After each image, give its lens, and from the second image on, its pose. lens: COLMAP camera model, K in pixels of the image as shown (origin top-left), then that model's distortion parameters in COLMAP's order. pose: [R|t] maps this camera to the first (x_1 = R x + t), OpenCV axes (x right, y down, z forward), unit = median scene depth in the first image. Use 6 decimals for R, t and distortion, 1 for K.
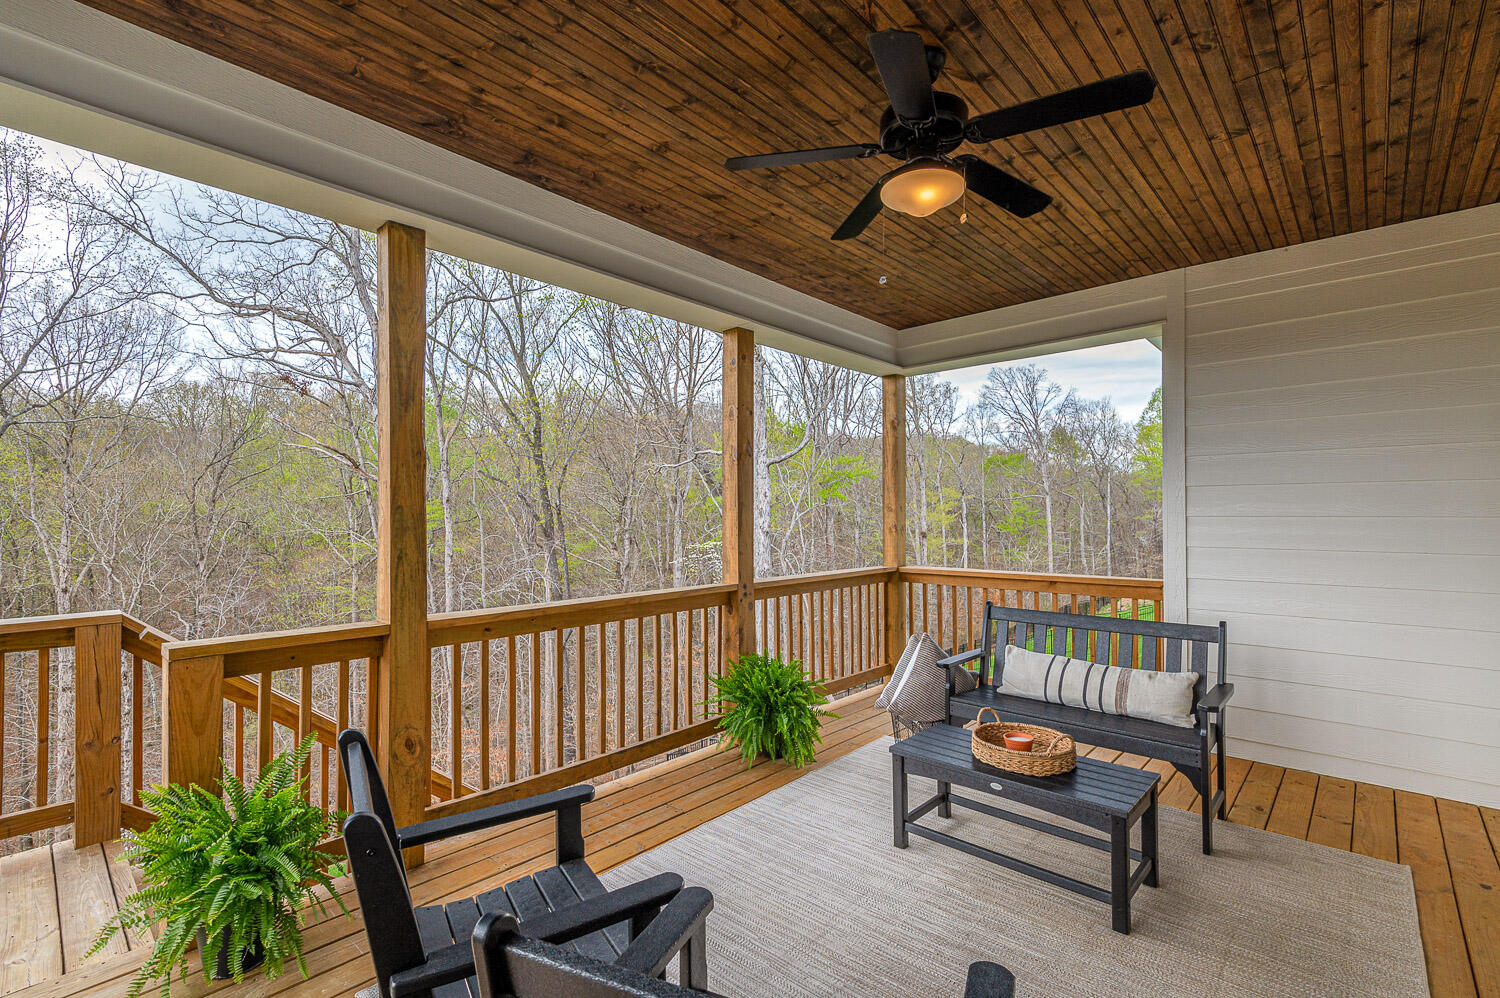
lens RADIAL K [[700.1, 0, 748.6], [0, 700.1, 518.7], [0, 0, 1]] dist [0.000856, 0.000027]
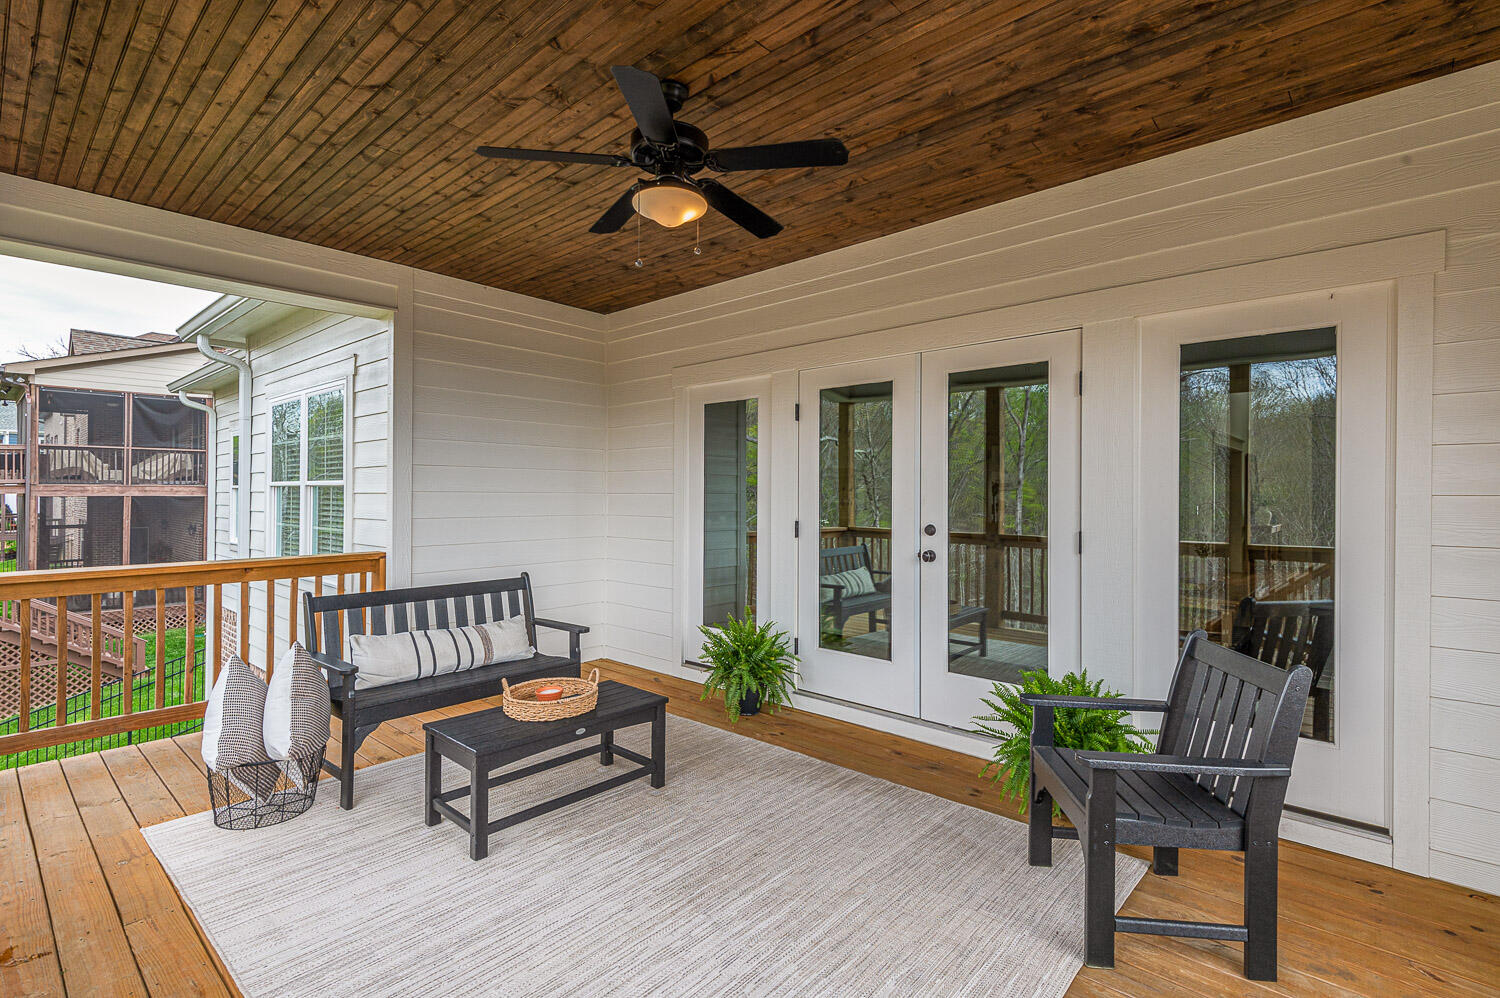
lens RADIAL K [[690.0, 0, 750.0], [0, 690.0, 499.0], [0, 0, 1]] dist [-0.000273, -0.000081]
pose [[-0.013348, 0.000198, 0.999911, -0.563806], [-0.002709, 0.999996, -0.000234, 0.008260], [-0.999907, -0.002712, -0.013348, 0.565762]]
